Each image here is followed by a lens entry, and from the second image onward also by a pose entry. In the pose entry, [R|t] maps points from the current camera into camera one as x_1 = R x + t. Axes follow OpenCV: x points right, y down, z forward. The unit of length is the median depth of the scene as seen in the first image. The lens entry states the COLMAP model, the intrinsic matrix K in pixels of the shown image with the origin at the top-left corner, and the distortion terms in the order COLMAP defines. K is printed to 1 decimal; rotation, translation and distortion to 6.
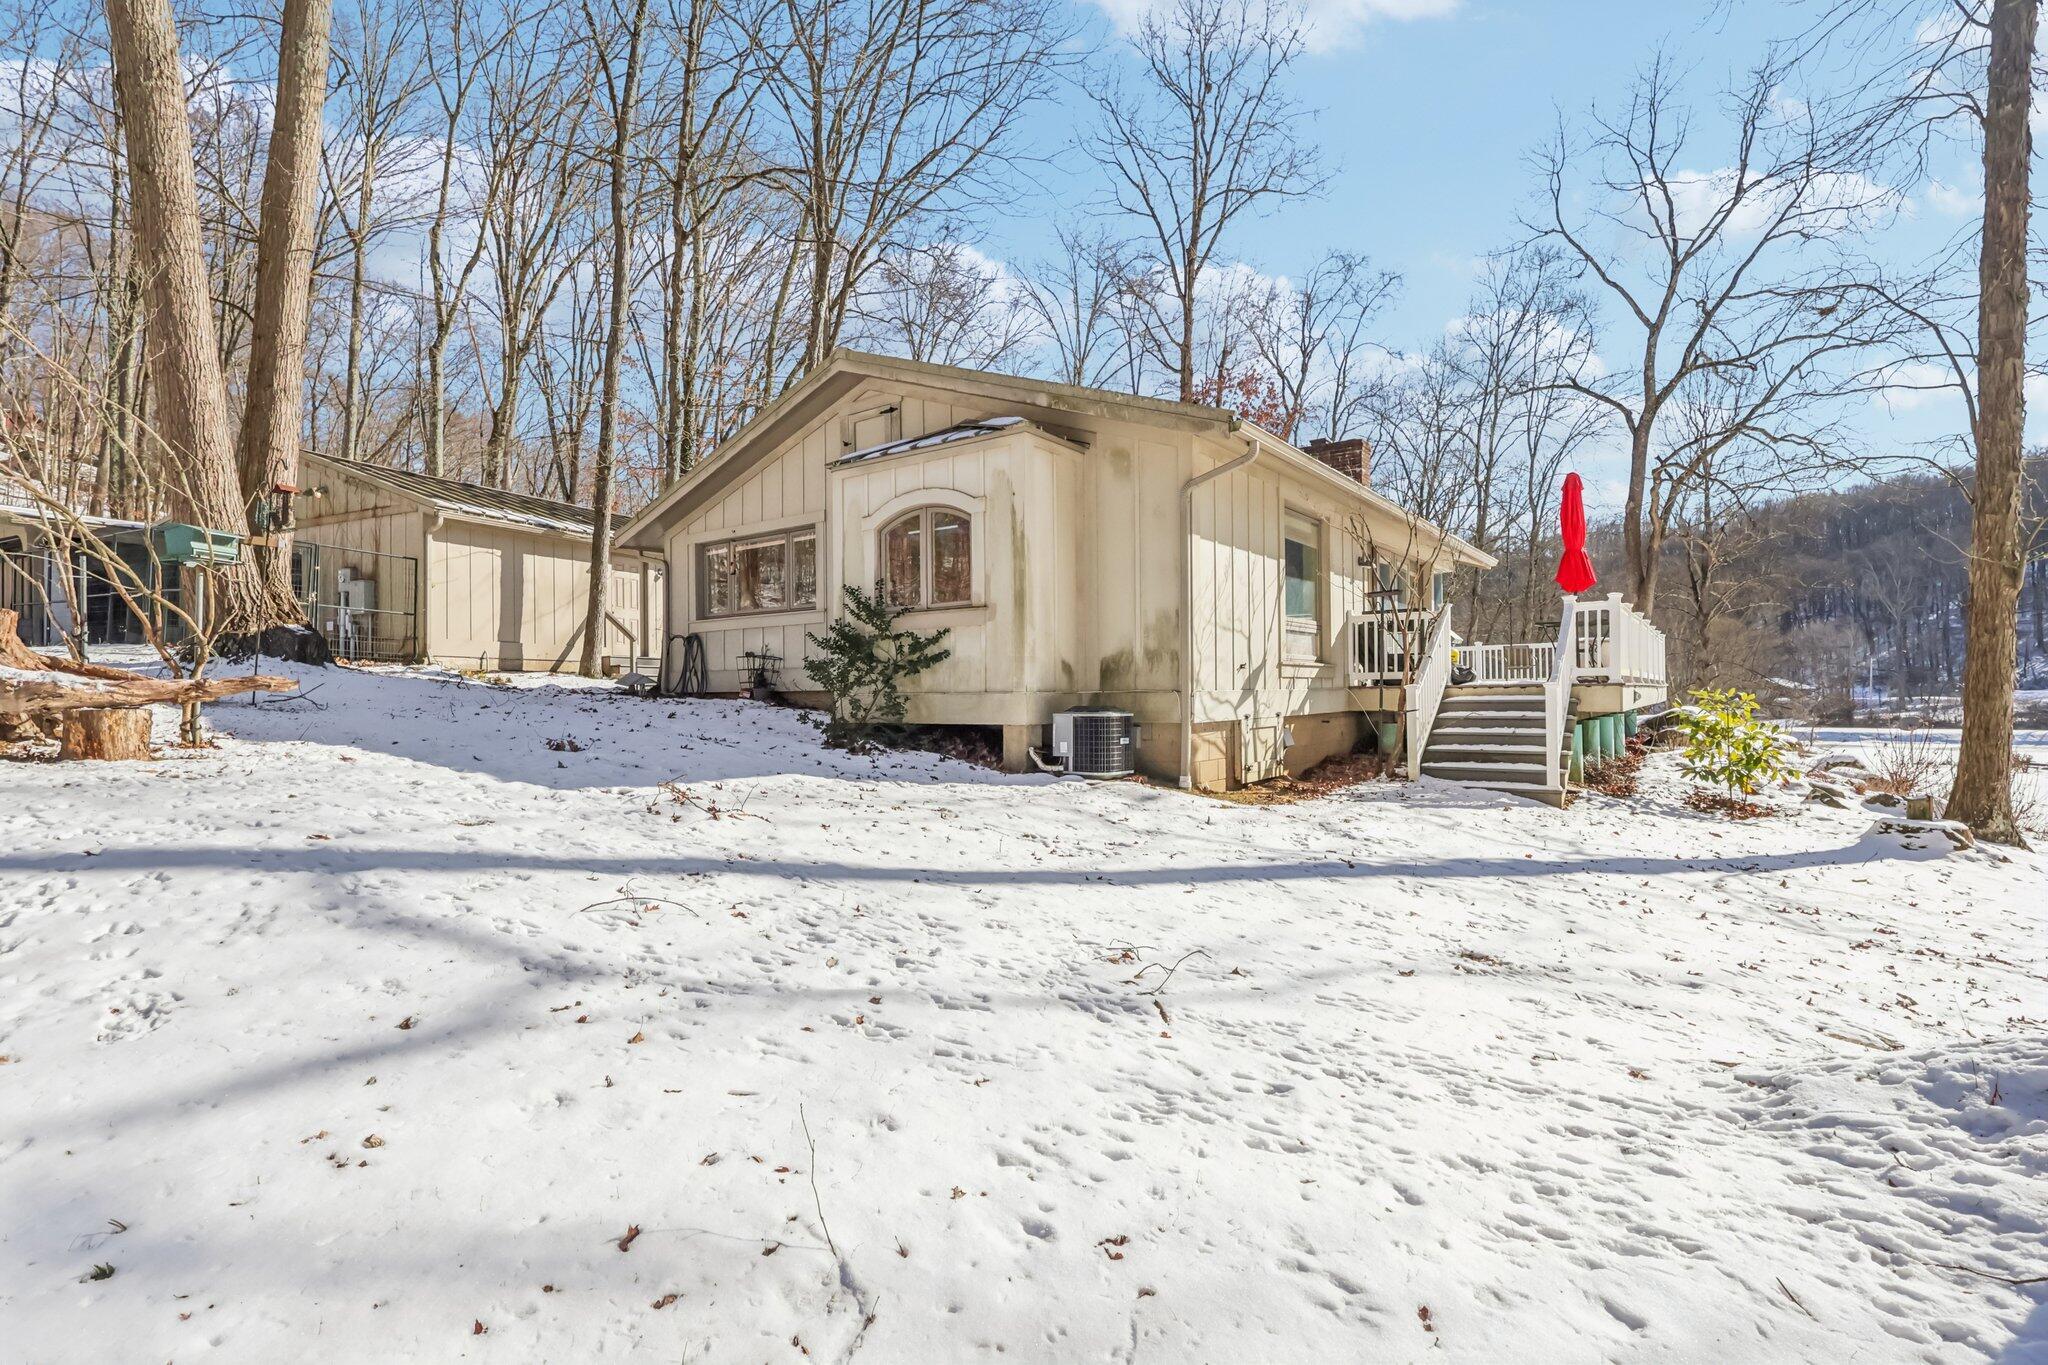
lens RADIAL K [[984.9, 0, 1009.7], [0, 984.9, 694.2], [0, 0, 1]] dist [0.001302, 0.000544]
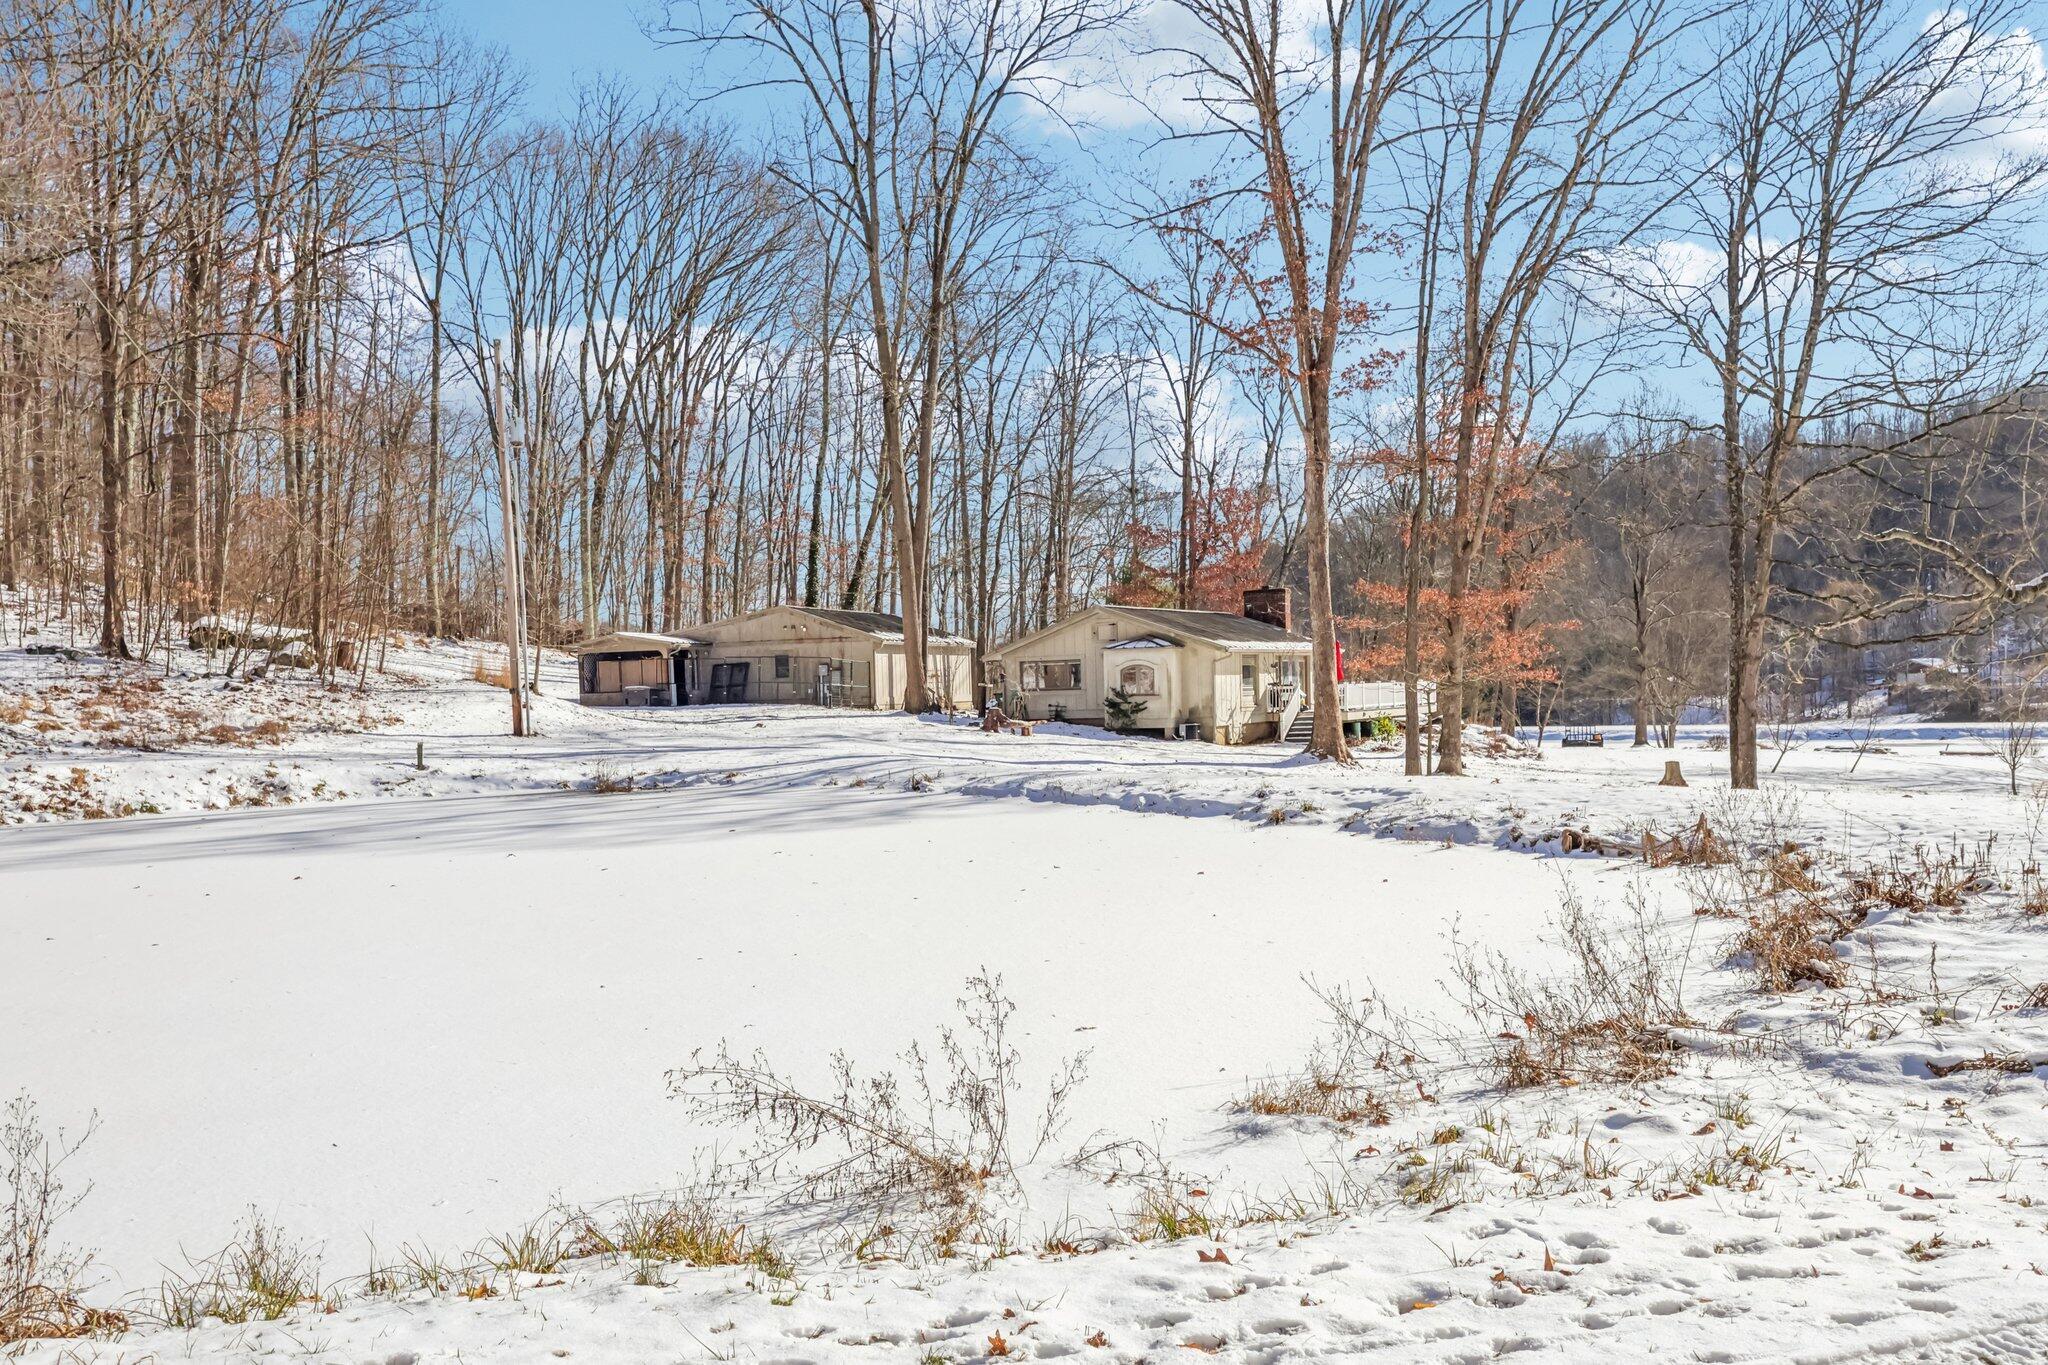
lens RADIAL K [[1660.3, 0, 1028.8], [0, 1660.3, 750.2], [0, 0, 1]] dist [0.004508, 0.000326]
pose [[0.994016, -0.022712, 0.106843, -0.300691], [0.019094, 0.999213, 0.034765, -0.028126], [-0.107548, -0.032517, 0.993668, -1.304891]]
